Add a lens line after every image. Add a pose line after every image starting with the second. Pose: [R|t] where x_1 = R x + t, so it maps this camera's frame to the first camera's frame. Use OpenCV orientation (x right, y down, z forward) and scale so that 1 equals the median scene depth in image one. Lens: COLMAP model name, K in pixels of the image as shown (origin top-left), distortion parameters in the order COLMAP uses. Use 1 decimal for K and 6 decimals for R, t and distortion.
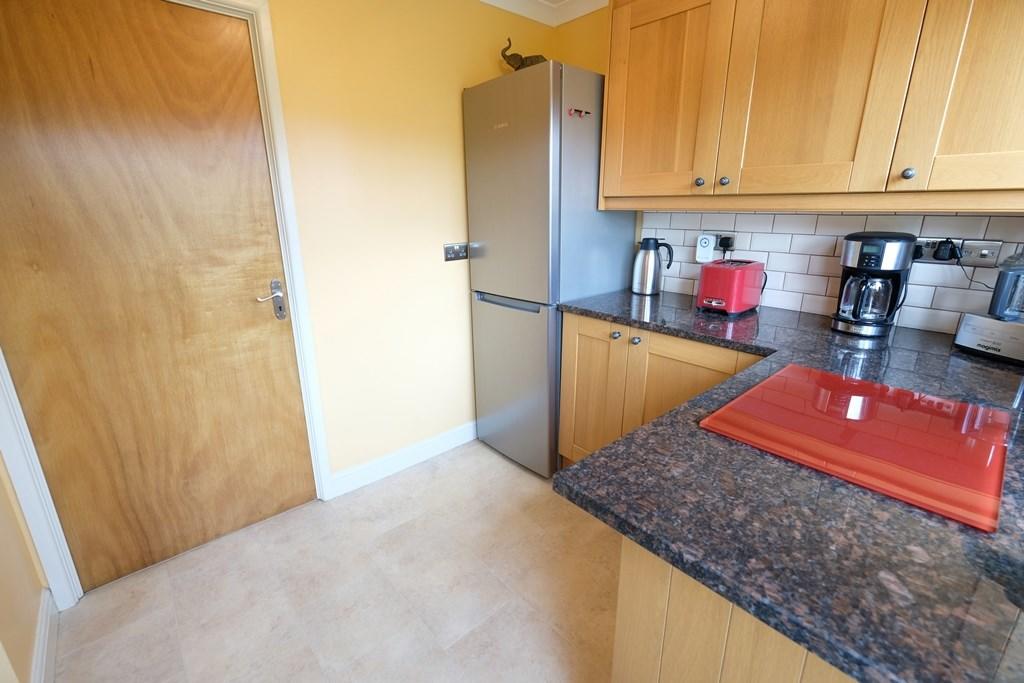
lens RADIAL K [[446.4, 0, 511.8], [0, 446.4, 335.1], [0, 0, 1]] dist [-0.003772, 0.000086]
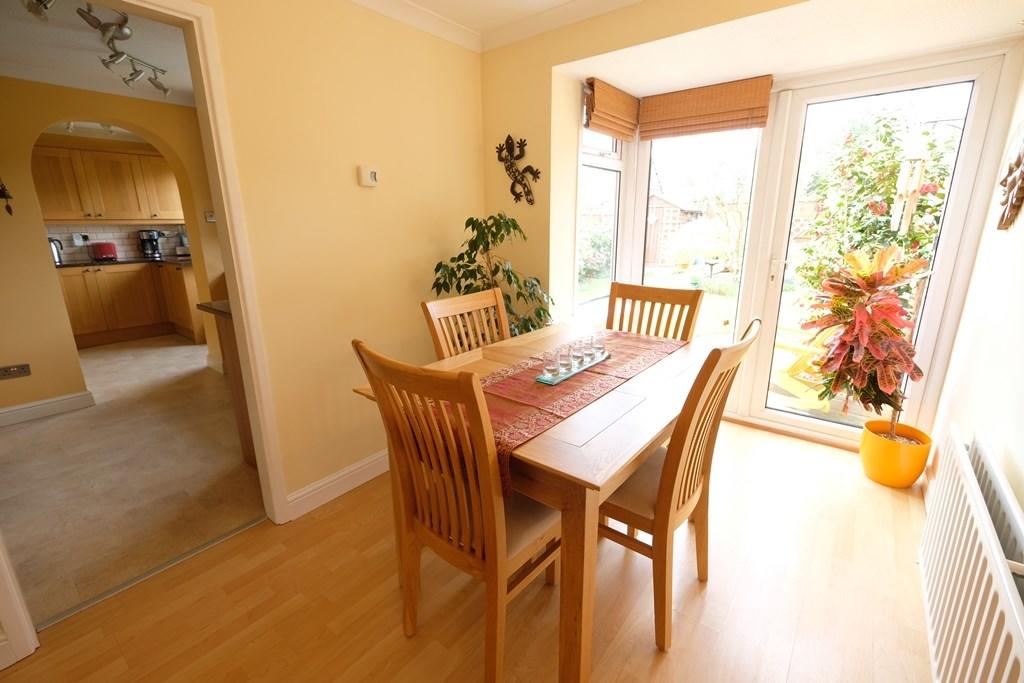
lens RADIAL K [[446.4, 0, 511.8], [0, 446.4, 335.1], [0, 0, 1]] dist [-0.003772, 0.000086]
pose [[-0.167204, -0.237224, 0.956958, -3.069595], [0.286581, 0.917018, 0.277396, 0.371241], [-0.943353, 0.320628, -0.085345, -1.137898]]
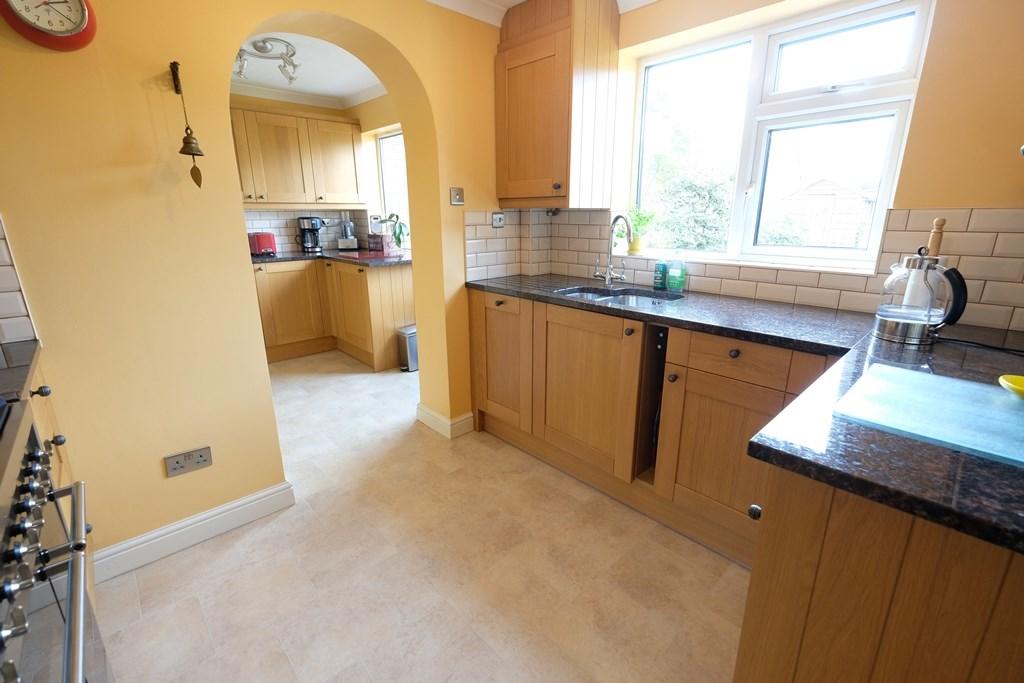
lens RADIAL K [[446.4, 0, 511.8], [0, 446.4, 335.1], [0, 0, 1]] dist [-0.003772, 0.000086]
pose [[-0.022456, -0.262455, 0.964683, -1.979596], [0.282635, 0.923897, 0.257938, 0.097051], [-0.958965, 0.278445, 0.053432, -0.197597]]
